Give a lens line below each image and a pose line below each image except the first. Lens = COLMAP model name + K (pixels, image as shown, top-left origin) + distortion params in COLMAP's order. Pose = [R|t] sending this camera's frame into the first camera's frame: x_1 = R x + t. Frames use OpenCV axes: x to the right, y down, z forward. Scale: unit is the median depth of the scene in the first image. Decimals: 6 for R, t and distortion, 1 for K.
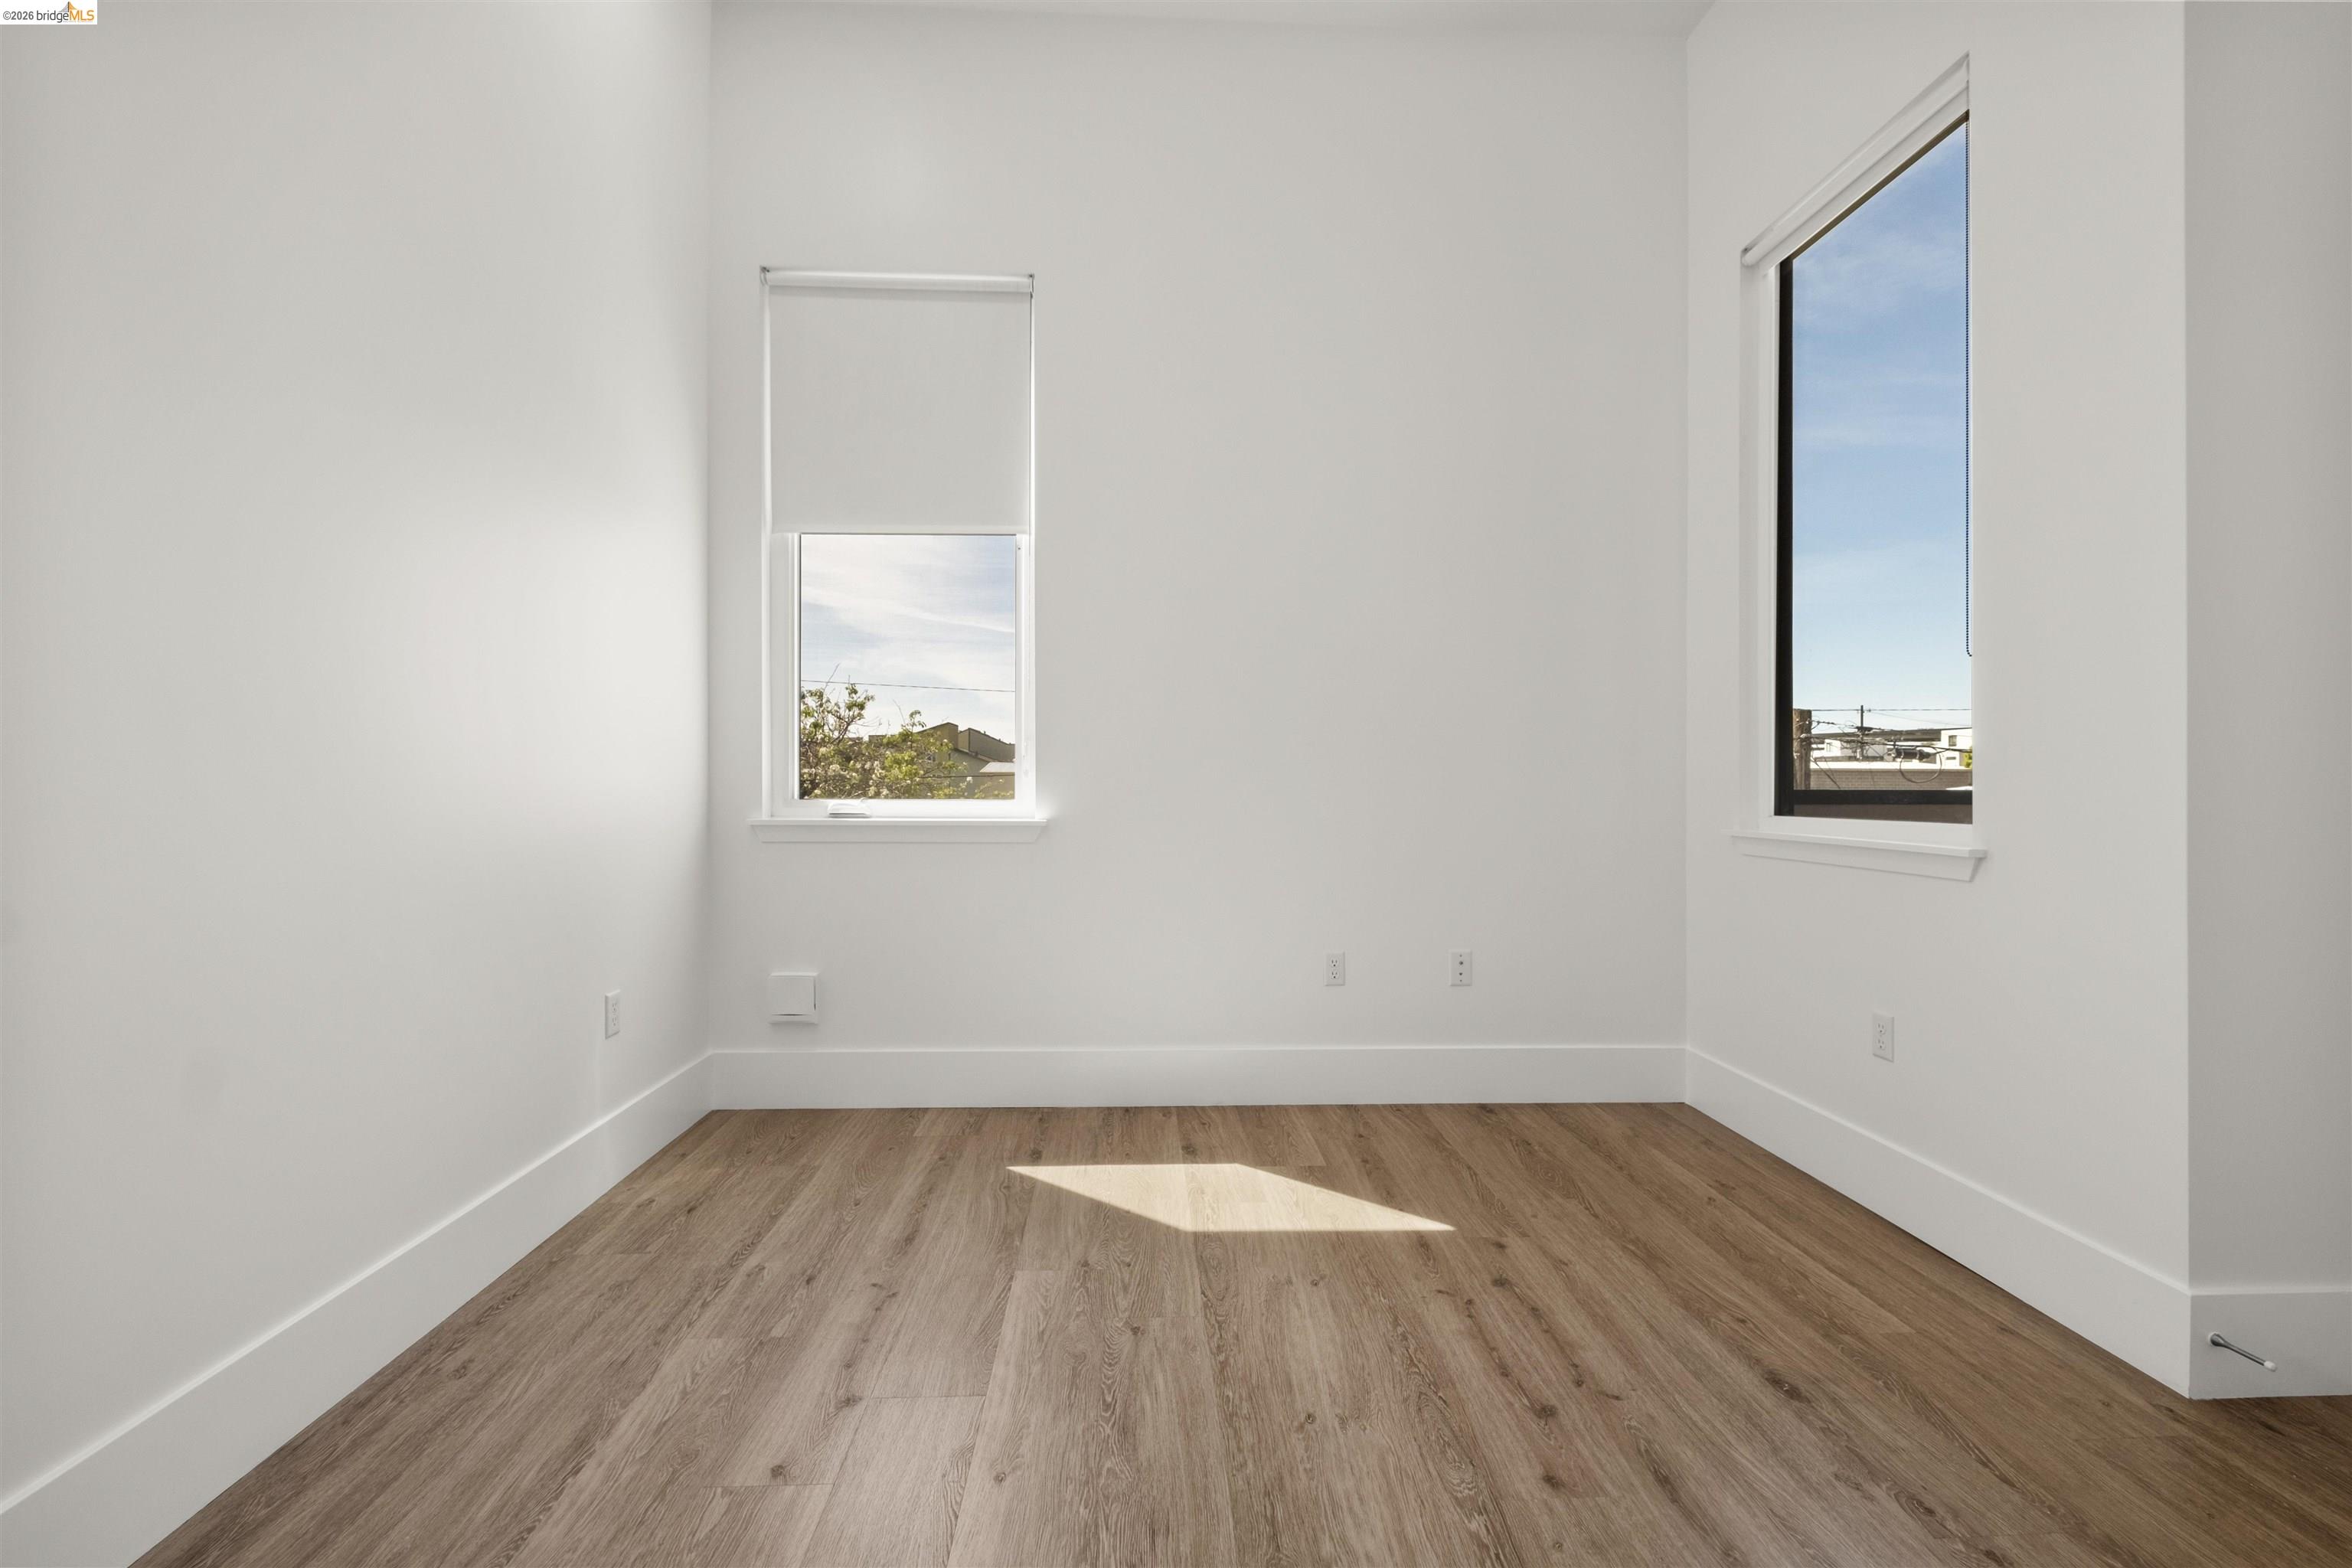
lens RADIAL K [[1025.9, 0, 1171.1], [0, 1025.9, 777.7], [0, 0, 1]] dist [0.000013, -0.001110]
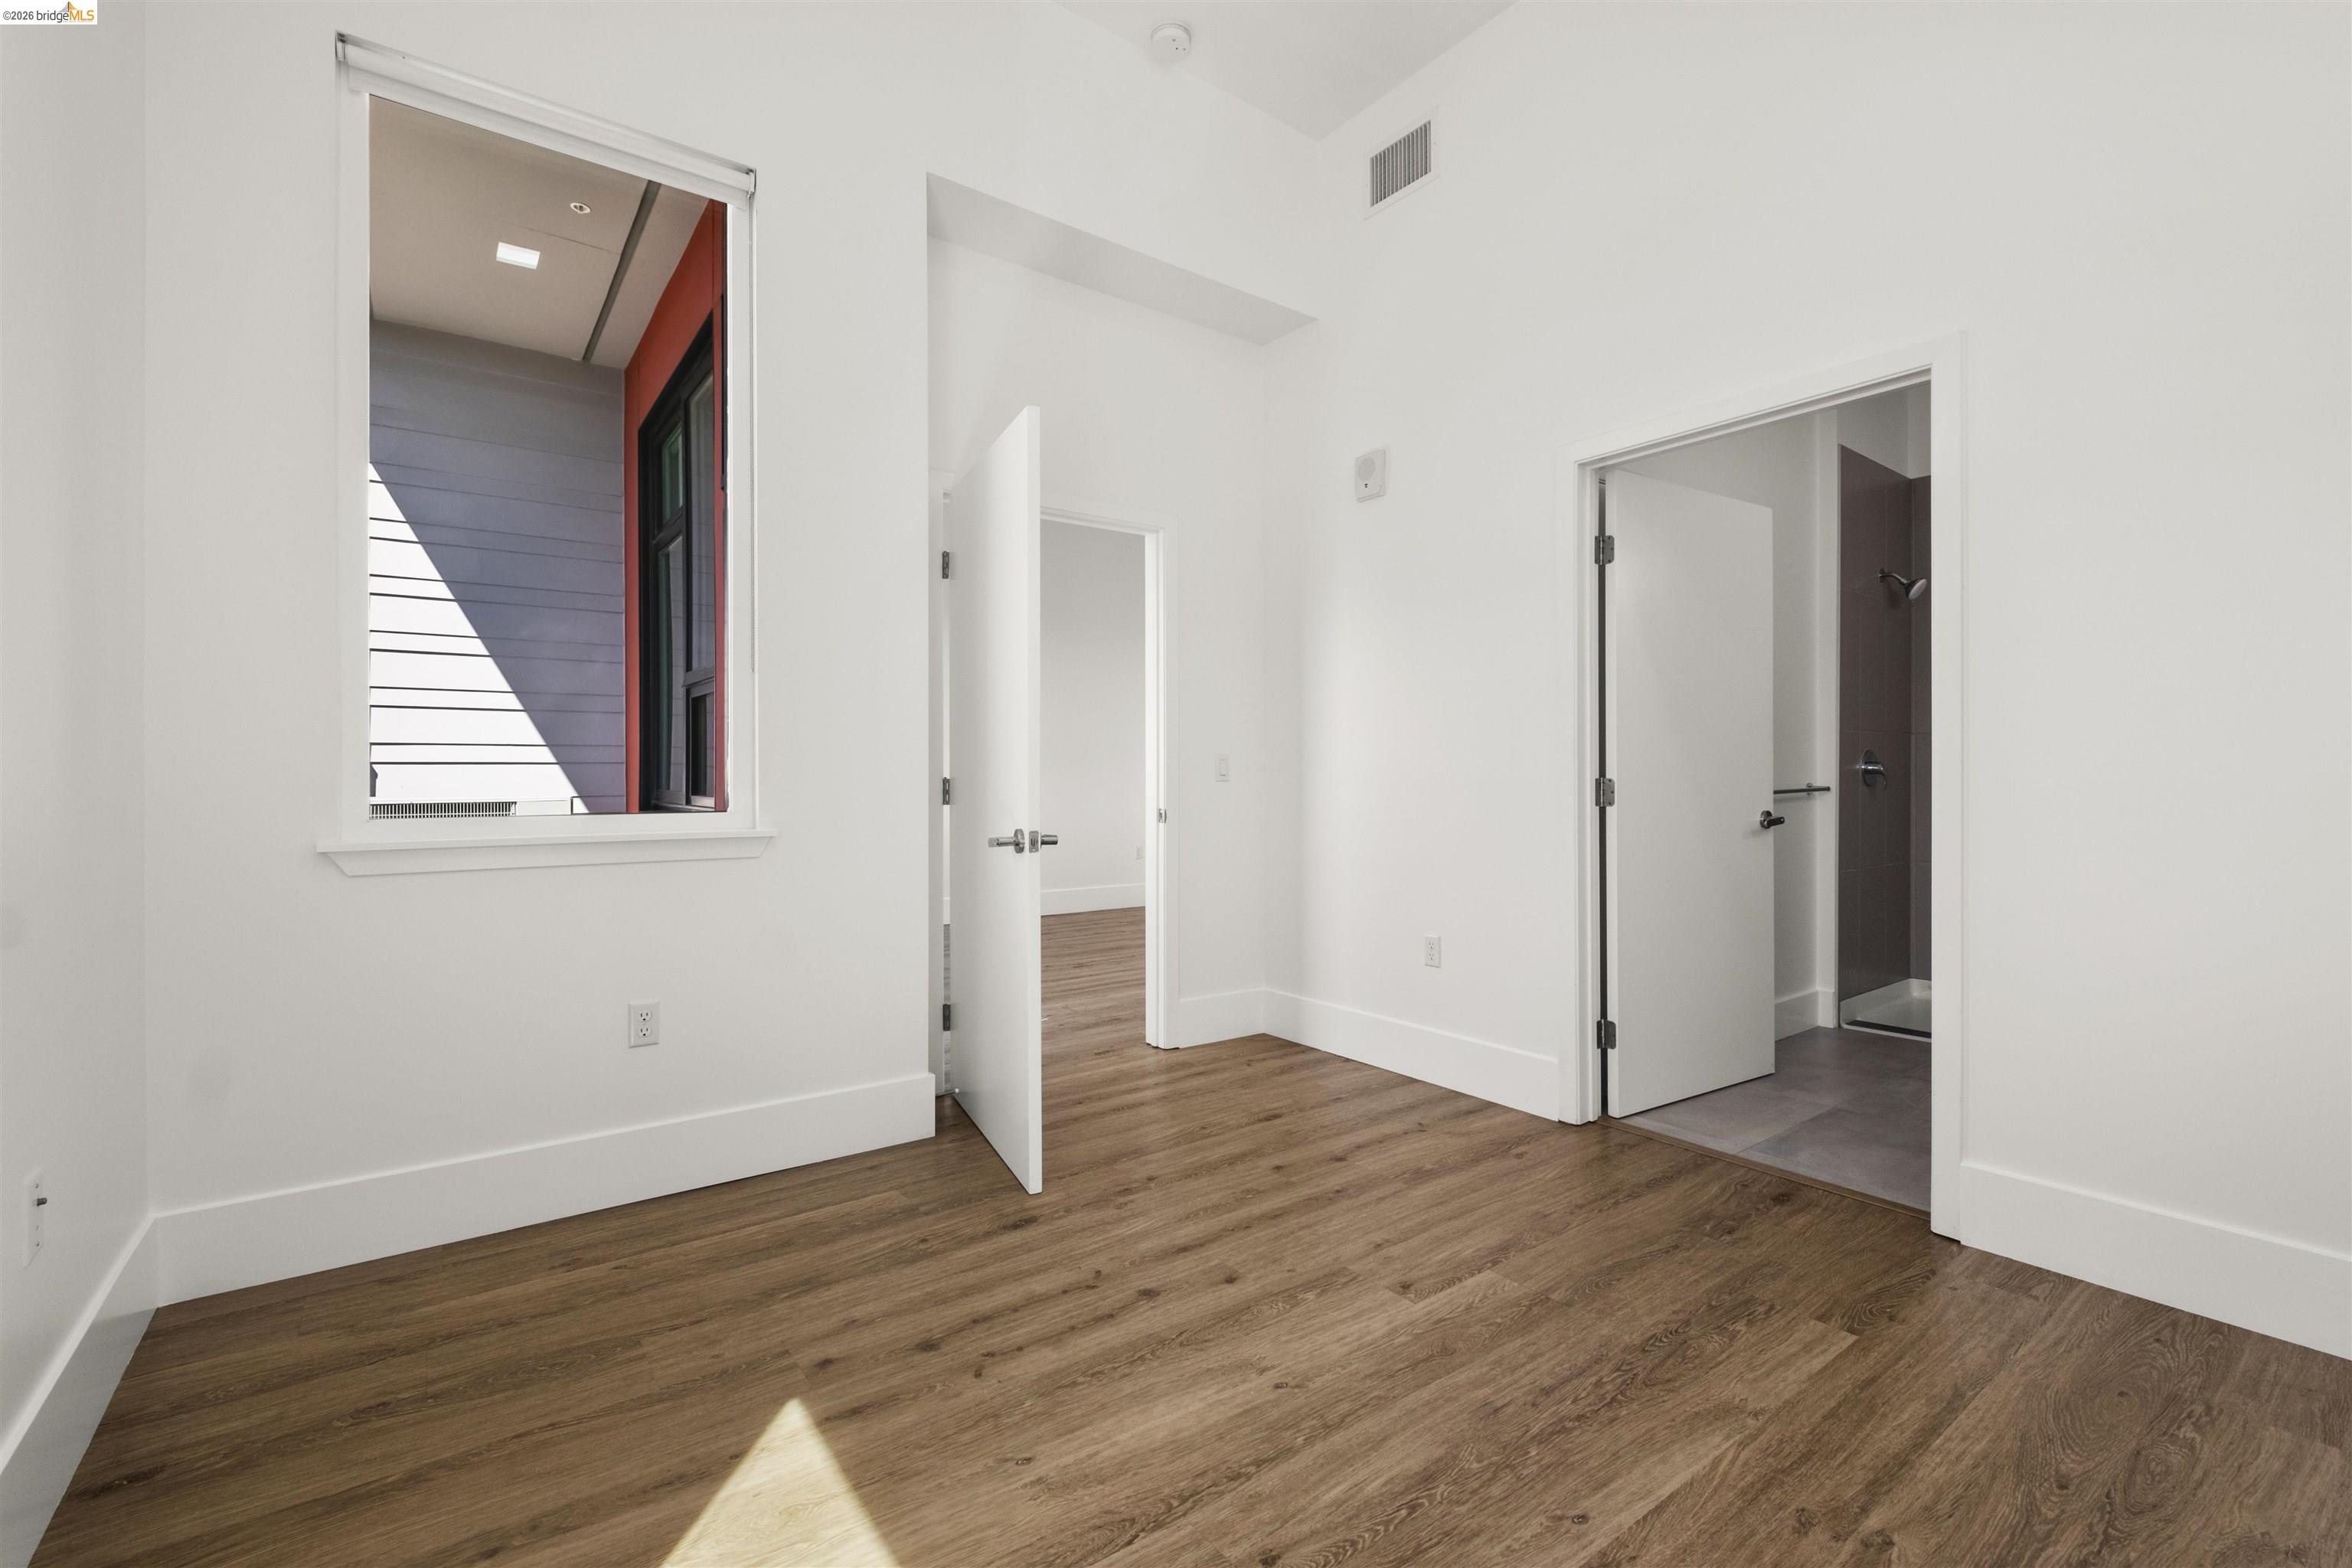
lens RADIAL K [[1025.9, 0, 1171.1], [0, 1025.9, 777.7], [0, 0, 1]] dist [0.000013, -0.001110]
pose [[-0.559000, -0.007085, 0.829137, -0.543236], [-0.004249, 0.999975, 0.005680, -0.005693], [-0.829156, -0.000348, -0.559016, 1.360121]]
